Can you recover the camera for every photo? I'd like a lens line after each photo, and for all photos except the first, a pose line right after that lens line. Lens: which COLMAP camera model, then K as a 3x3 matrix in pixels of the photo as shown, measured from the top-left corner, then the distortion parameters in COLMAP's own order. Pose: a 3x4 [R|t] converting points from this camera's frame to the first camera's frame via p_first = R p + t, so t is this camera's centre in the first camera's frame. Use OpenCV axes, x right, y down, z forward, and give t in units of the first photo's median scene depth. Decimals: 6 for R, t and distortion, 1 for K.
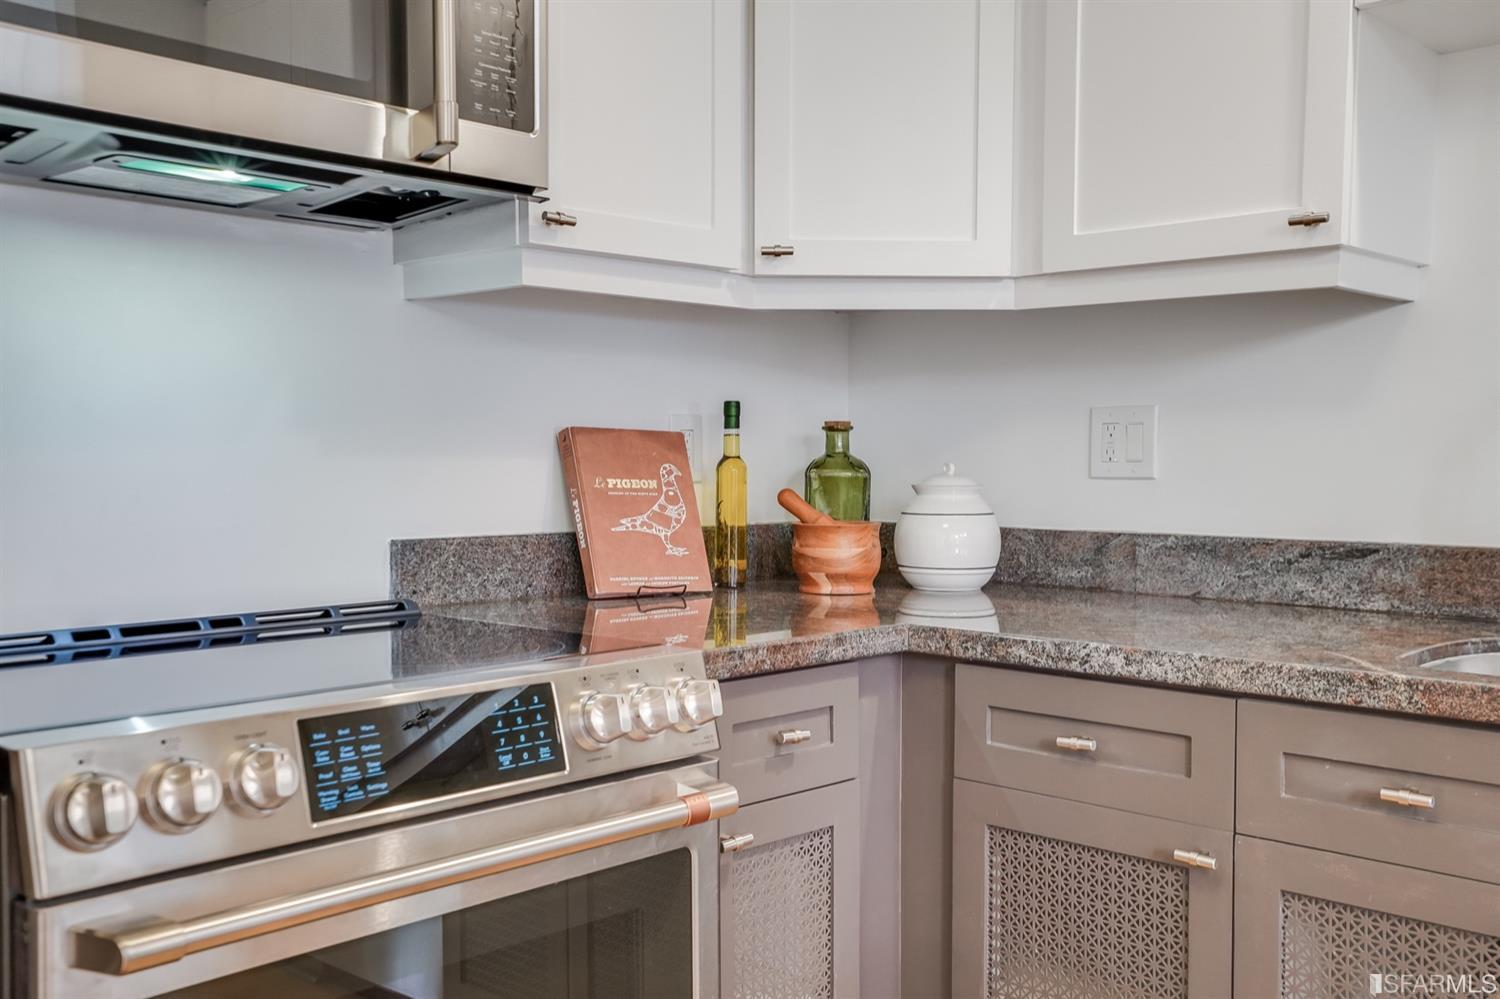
lens RADIAL K [[1458.7, 0, 751.6], [0, 1458.7, 525.0], [0, 0, 1]] dist [0.058928, 0.002834]
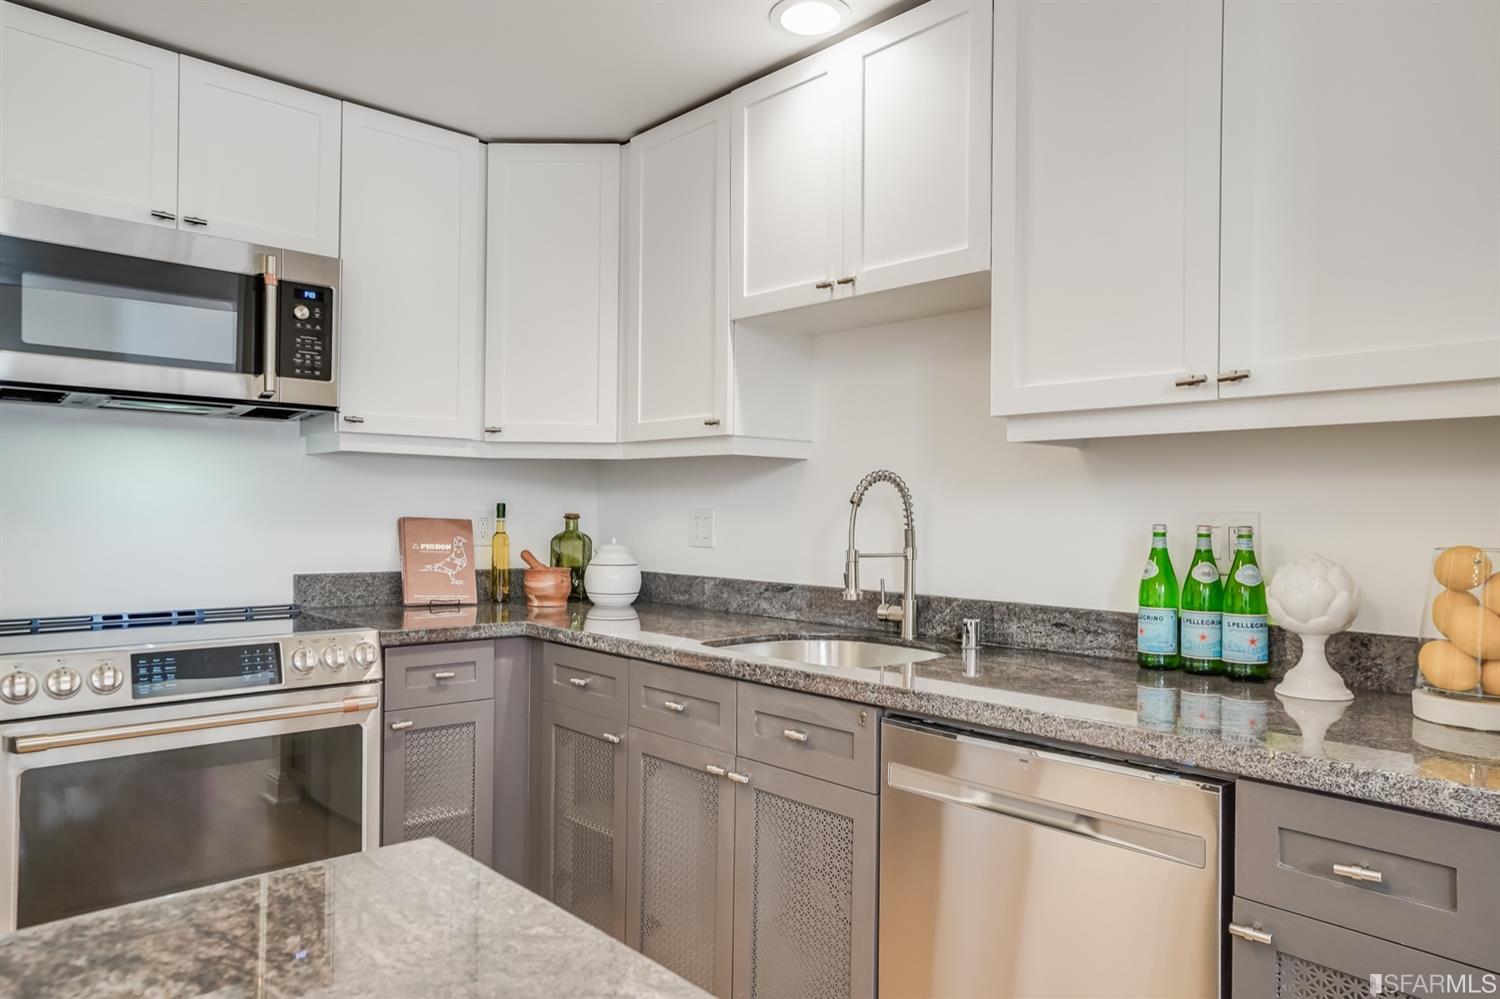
lens RADIAL K [[984.0, 0, 750.0], [0, 984.0, 499.5], [0, 0, 1]] dist [-0.003961, 0.001907]
pose [[0.997005, 0.009629, -0.076738, 0.451415], [-0.014521, 0.997879, -0.063450, -0.014779], [0.075965, 0.064374, 0.995030, -0.276718]]
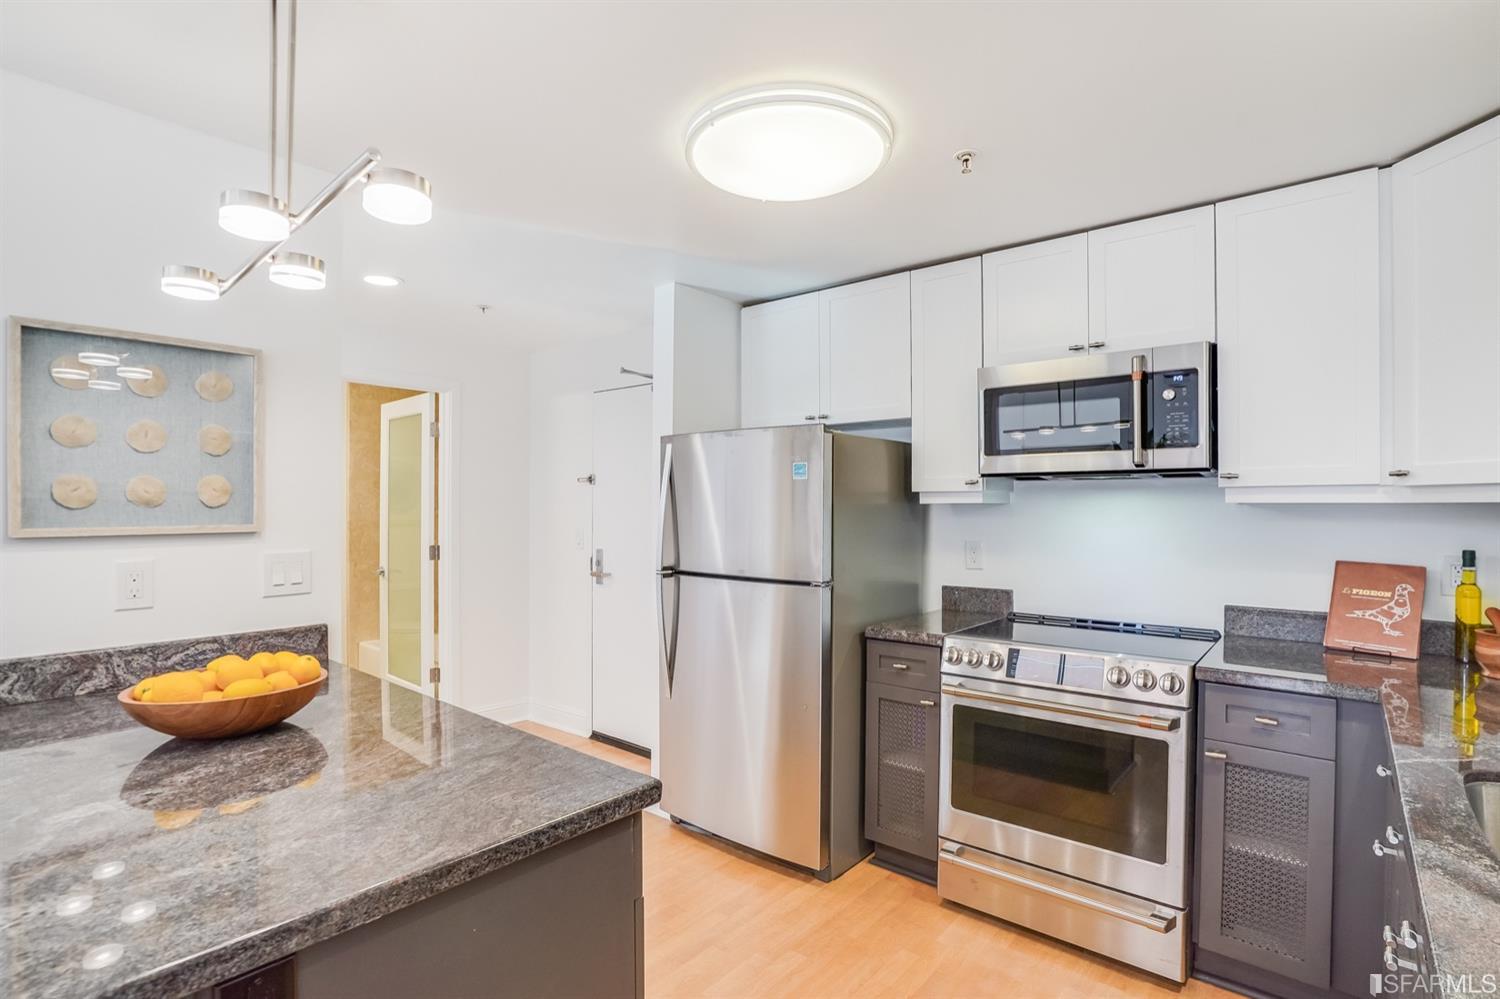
lens RADIAL K [[726.5, 0, 750.0], [0, 726.5, 499.5], [0, 0, 1]] dist [-0.074474, 0.034523]
pose [[0.065613, -0.008484, -0.997809, 0.805590], [-0.051006, 0.998628, -0.011845, -0.101789], [0.996541, 0.051671, 0.065090, 0.141045]]
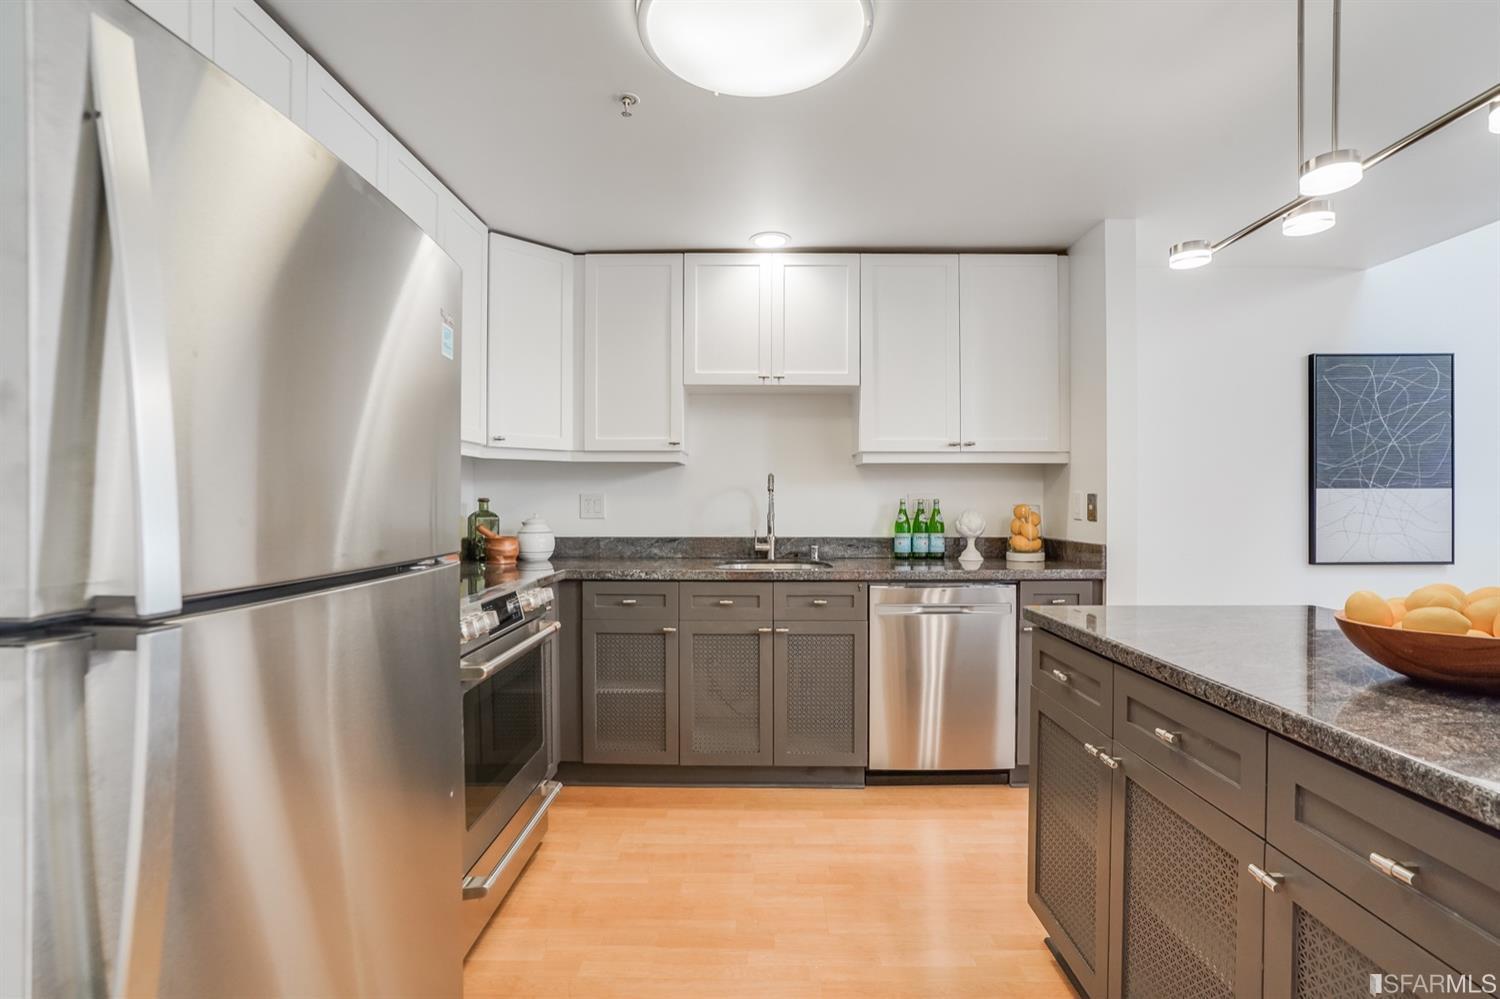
lens RADIAL K [[699.6, 0, 750.0], [0, 699.6, 499.5], [0, 0, 1]] dist [-0.016788, 0.000395]
pose [[0.737249, 0.000142, 0.675621, -0.504245], [0.033998, 0.998725, -0.037309, -0.007823], [-0.674765, 0.050476, 0.736304, -0.264689]]
